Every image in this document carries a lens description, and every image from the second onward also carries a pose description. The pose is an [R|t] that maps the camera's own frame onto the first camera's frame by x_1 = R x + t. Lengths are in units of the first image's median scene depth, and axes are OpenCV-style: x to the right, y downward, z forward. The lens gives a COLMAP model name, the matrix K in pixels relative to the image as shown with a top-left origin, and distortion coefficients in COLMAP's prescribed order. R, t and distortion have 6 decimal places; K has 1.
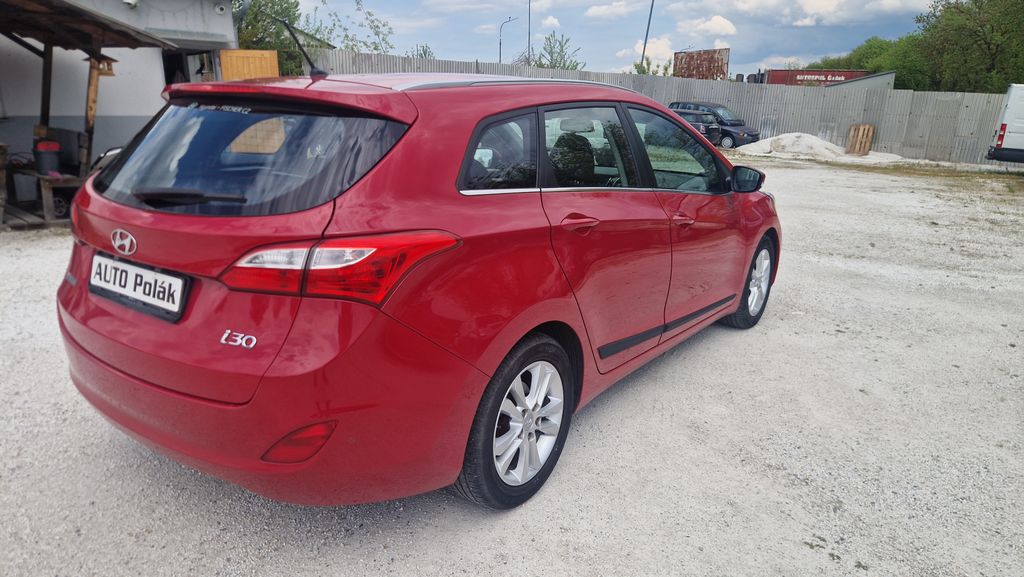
lens RADIAL K [[695.0, 0, 512.0], [0, 695.0, 288.5], [0, 0, 1]] dist [0.080532, -0.080978]
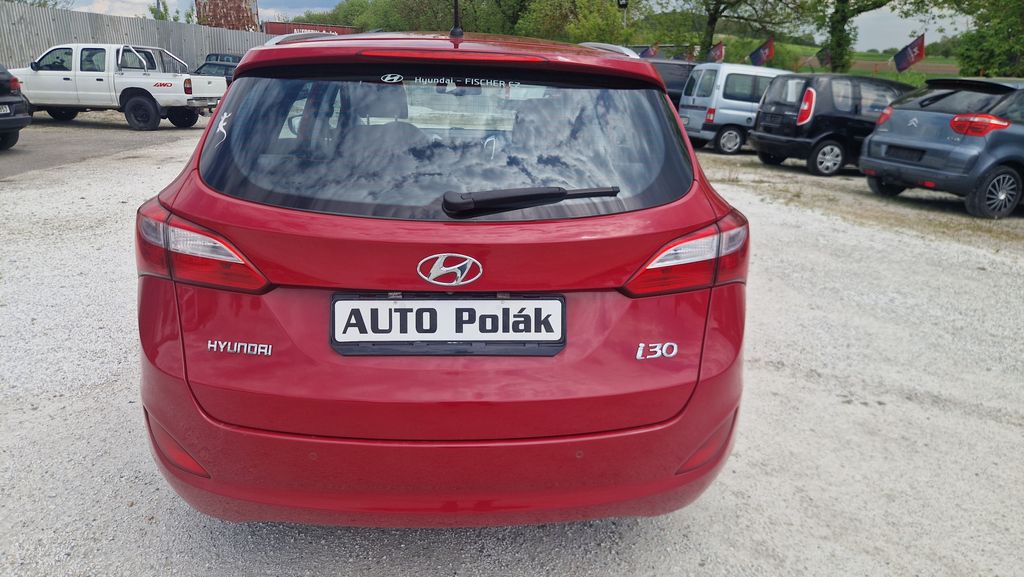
lens RADIAL K [[695.0, 0, 512.0], [0, 695.0, 288.5], [0, 0, 1]] dist [0.080532, -0.080978]
pose [[0.761571, -0.194512, 0.618203, -0.930384], [0.155624, 0.980874, 0.116909, -0.118372], [-0.629119, 0.007173, 0.777276, 0.381983]]
